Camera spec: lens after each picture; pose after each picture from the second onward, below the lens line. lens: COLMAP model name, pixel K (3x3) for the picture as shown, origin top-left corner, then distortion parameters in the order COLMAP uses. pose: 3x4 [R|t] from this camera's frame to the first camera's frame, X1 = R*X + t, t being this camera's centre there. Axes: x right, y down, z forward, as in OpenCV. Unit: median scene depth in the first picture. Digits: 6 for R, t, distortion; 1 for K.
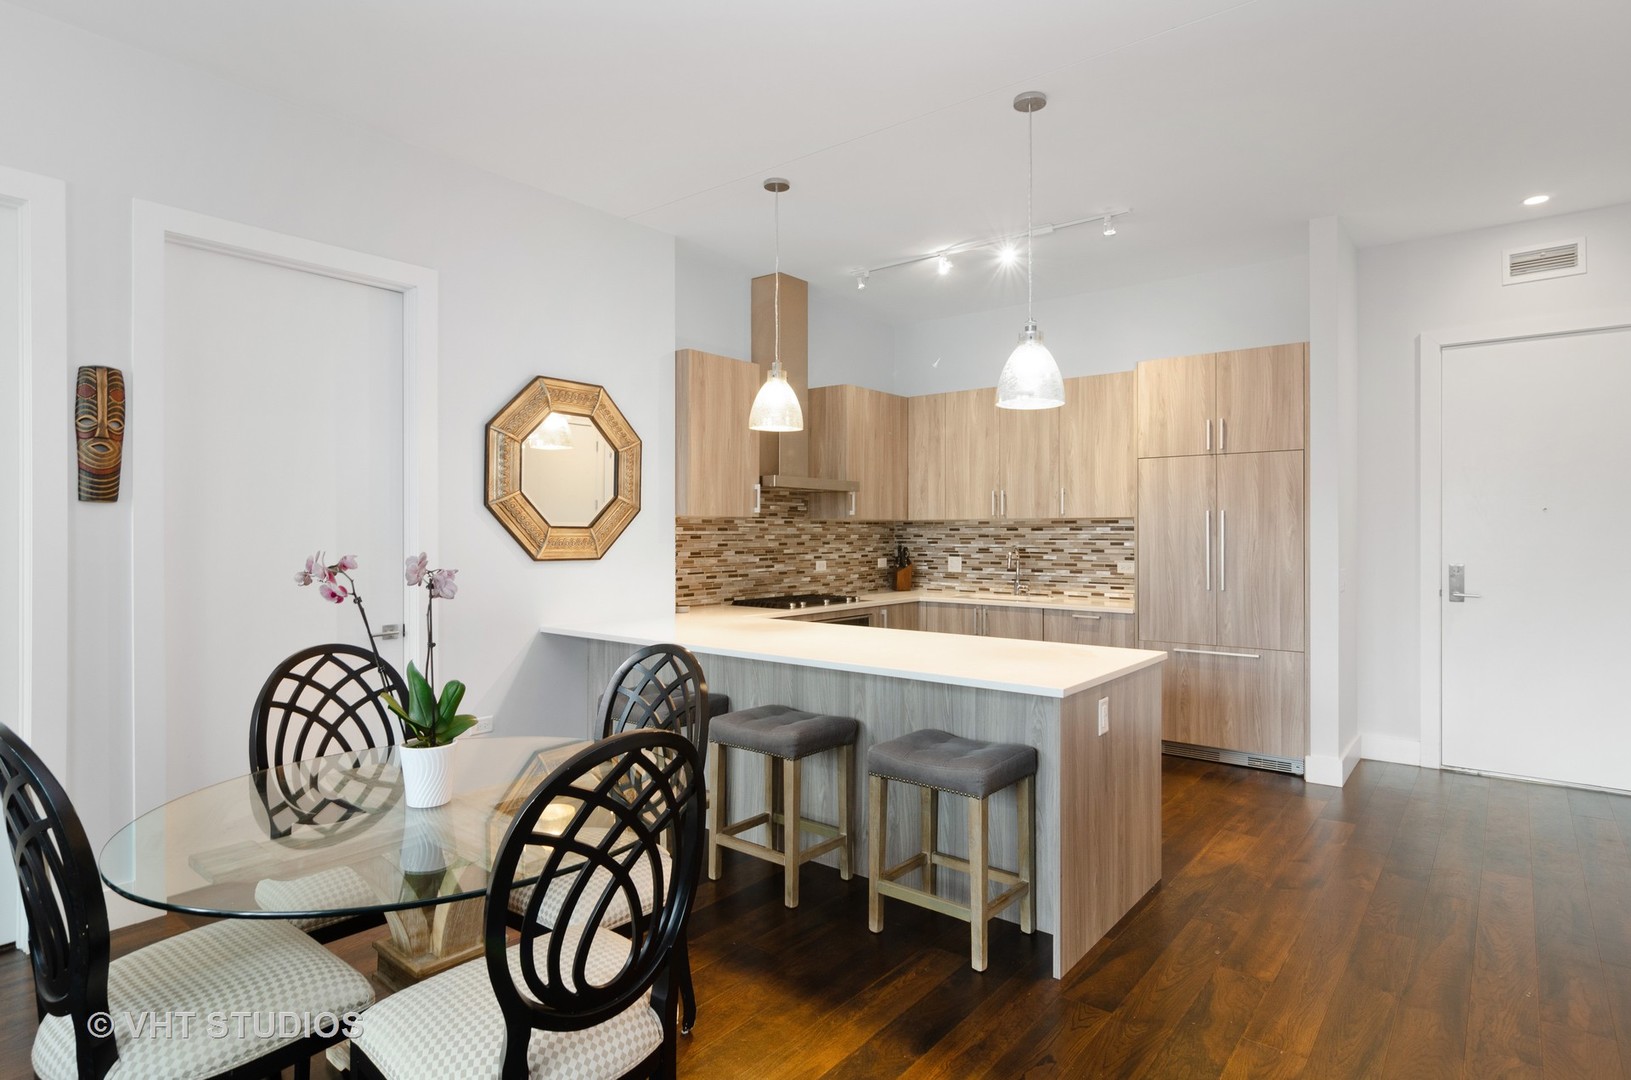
lens RADIAL K [[861.5, 0, 815.5], [0, 861.5, 540.0], [0, 0, 1]] dist [-0.000723, 0.000065]
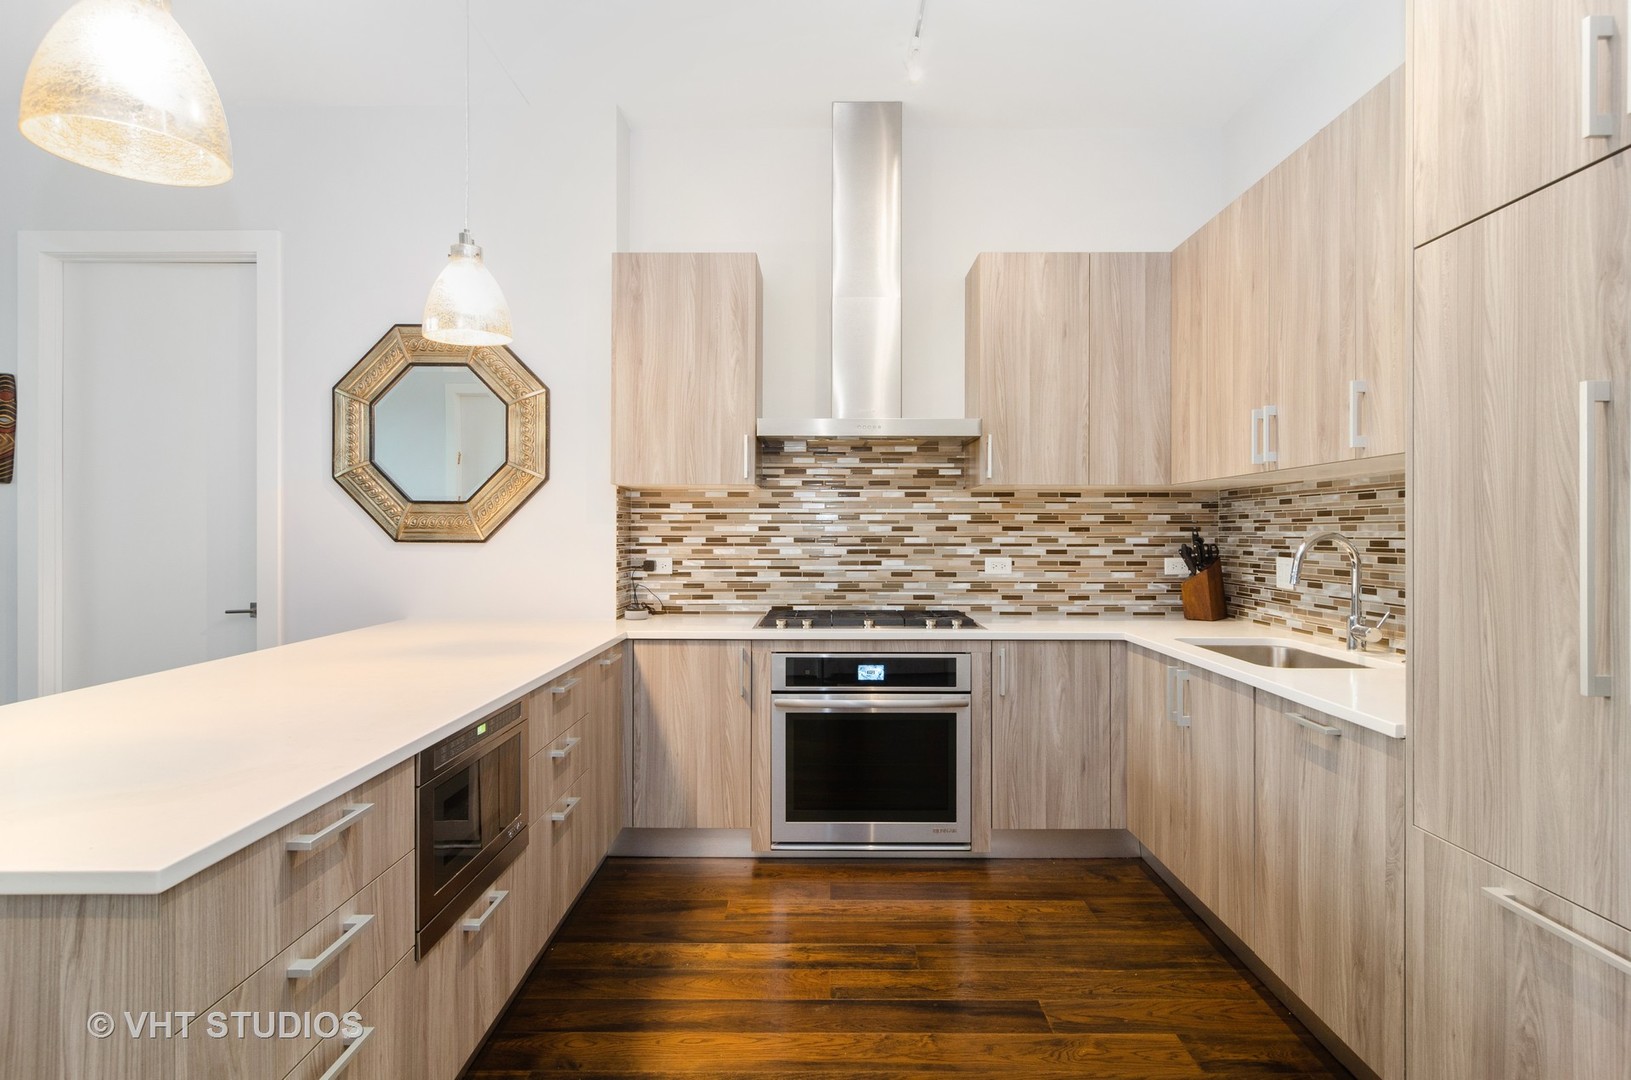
lens RADIAL K [[861.5, 0, 815.5], [0, 861.5, 540.0], [0, 0, 1]] dist [-0.000723, 0.000065]
pose [[0.625025, 0.009431, -0.780548, 0.425437], [-0.008545, 0.999950, 0.005239, 0.010351], [0.780558, 0.003395, 0.625074, 0.556643]]
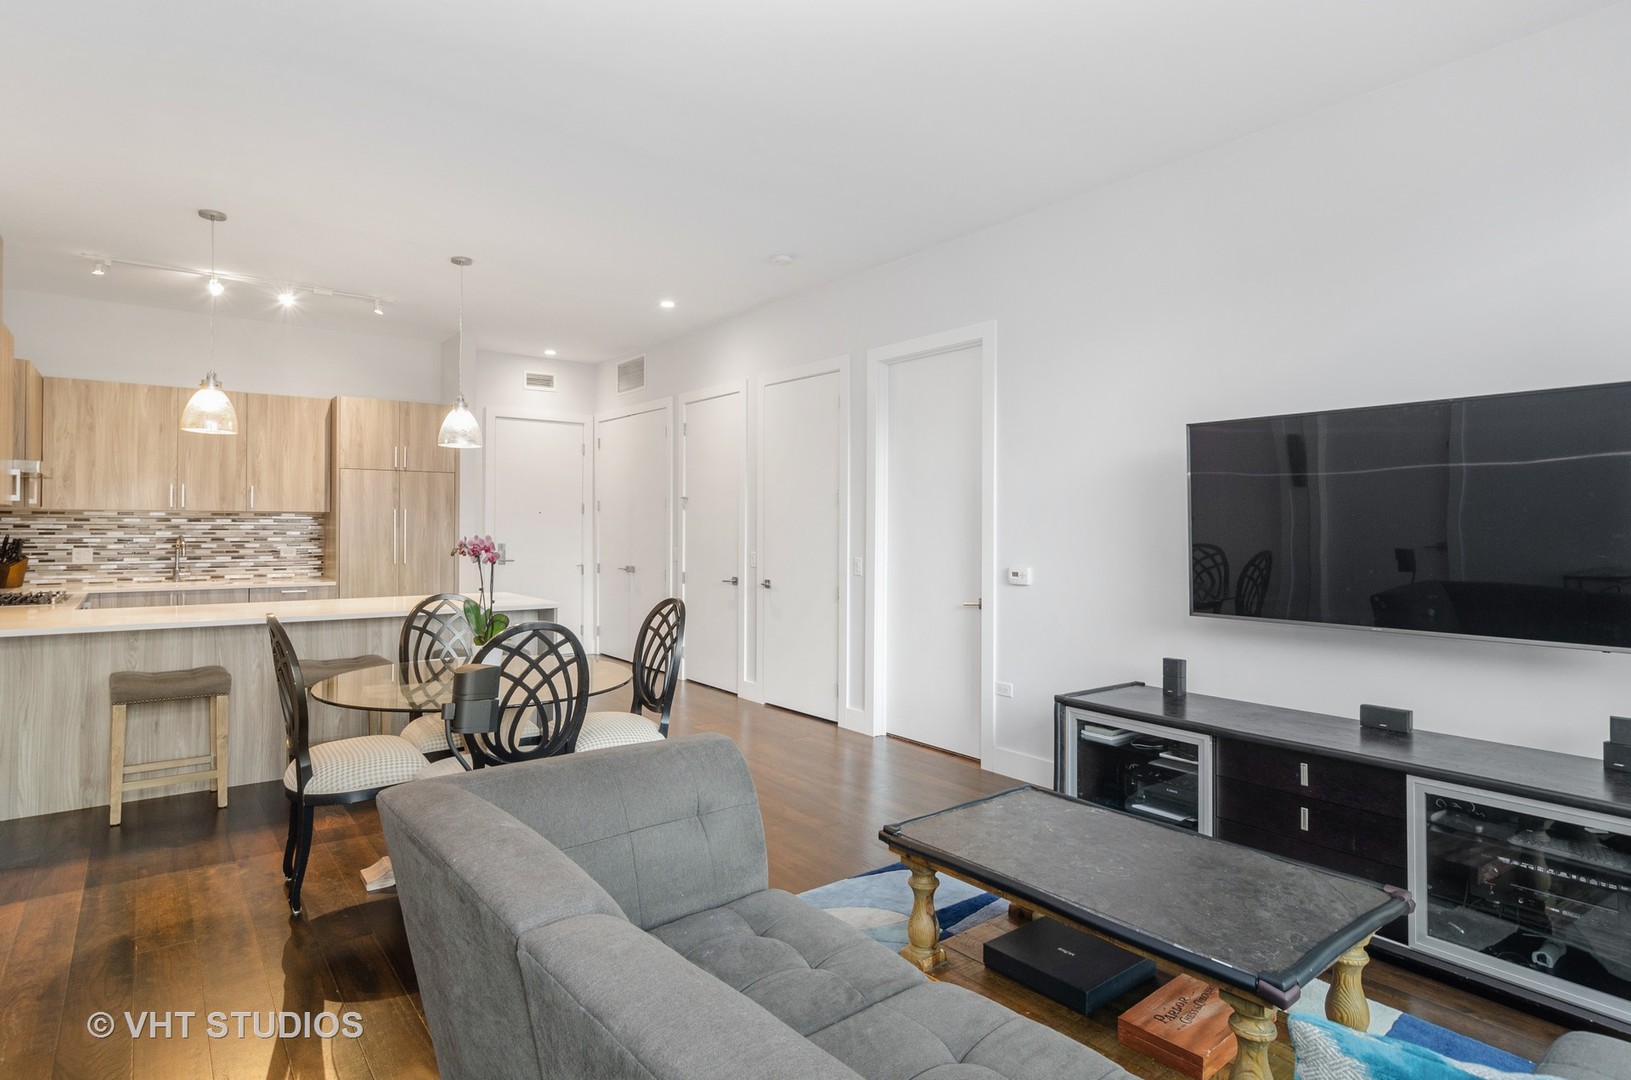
lens RADIAL K [[887.6, 0, 812.3], [0, 887.6, 520.2], [0, 0, 1]] dist [-0.000294, 0.000205]
pose [[0.244761, 0.010697, 0.969524, -0.679417], [0.005247, 0.999910, -0.012357, 0.005553], [-0.969569, 0.008111, 0.244683, -0.035430]]
